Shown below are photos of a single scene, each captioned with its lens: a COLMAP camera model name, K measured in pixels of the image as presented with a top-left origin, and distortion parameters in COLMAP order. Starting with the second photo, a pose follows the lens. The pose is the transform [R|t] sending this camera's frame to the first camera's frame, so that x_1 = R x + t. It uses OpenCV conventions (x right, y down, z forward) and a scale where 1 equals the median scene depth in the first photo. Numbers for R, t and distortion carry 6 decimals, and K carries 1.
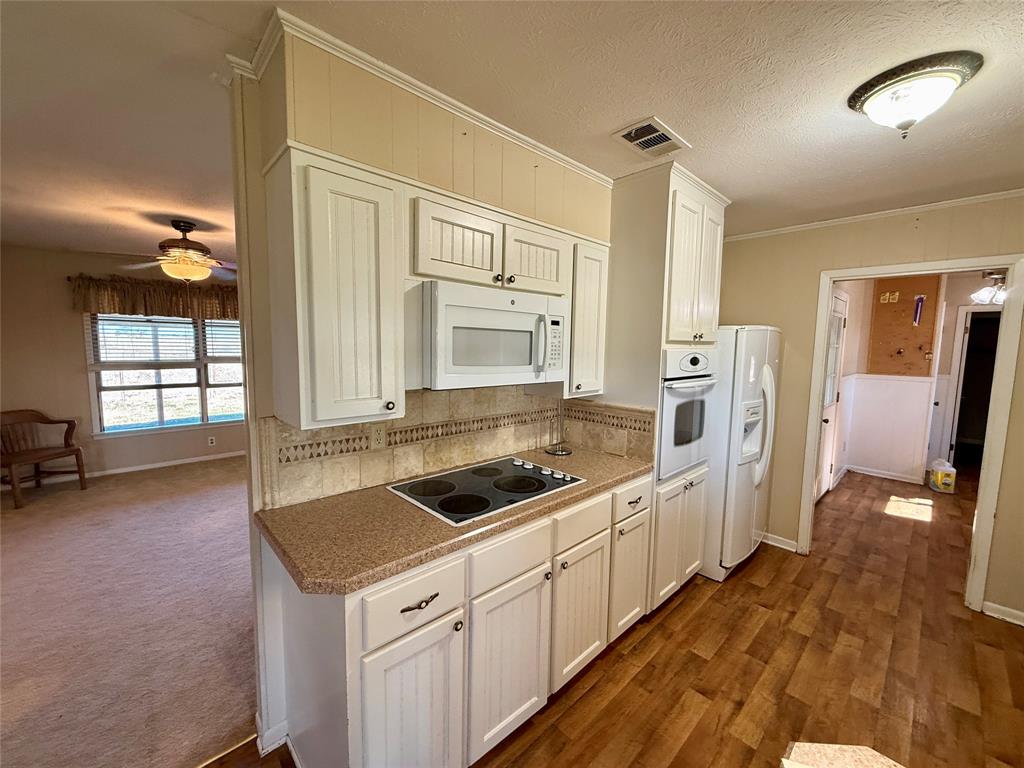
lens RADIAL K [[406.4, 0, 512.4], [0, 406.4, 383.3], [0, 0, 1]] dist [-0.000532, -0.000425]
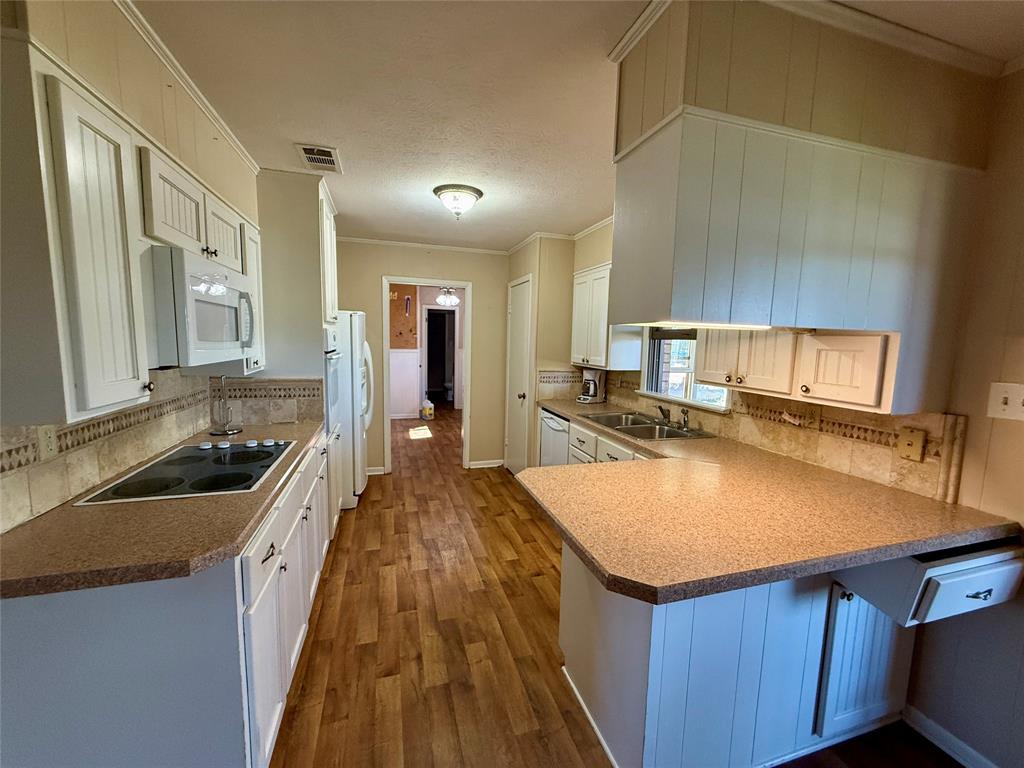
lens RADIAL K [[406.4, 0, 508.6], [0, 406.4, 382.9], [0, 0, 1]] dist [-0.000532, -0.000425]
pose [[0.449429, -0.104982, 0.887126, -0.479490], [0.069251, 0.994177, 0.082567, 0.019019], [-0.890628, 0.024326, 0.454082, -0.055052]]
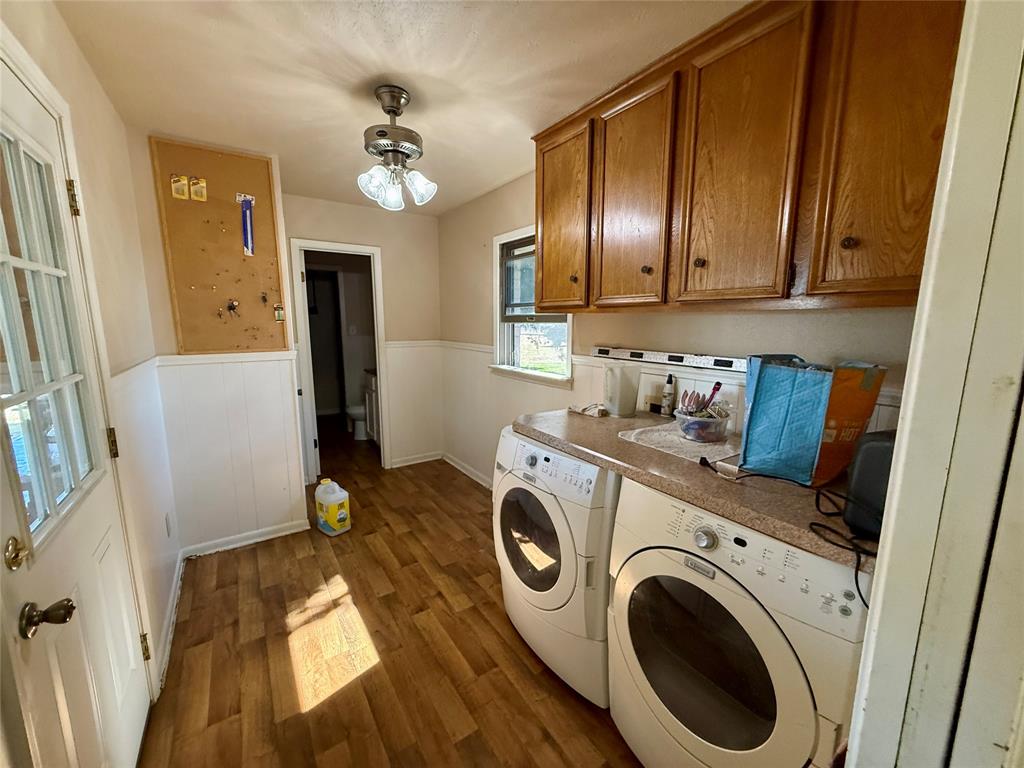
lens RADIAL K [[406.4, 0, 510.7], [0, 406.4, 385.2], [0, 0, 1]] dist [-0.000532, -0.000425]
pose [[0.160885, -0.175273, 0.971285, 1.136179], [0.091313, 0.982528, 0.162177, -0.069816], [-0.982740, 0.062600, 0.174078, 1.310765]]
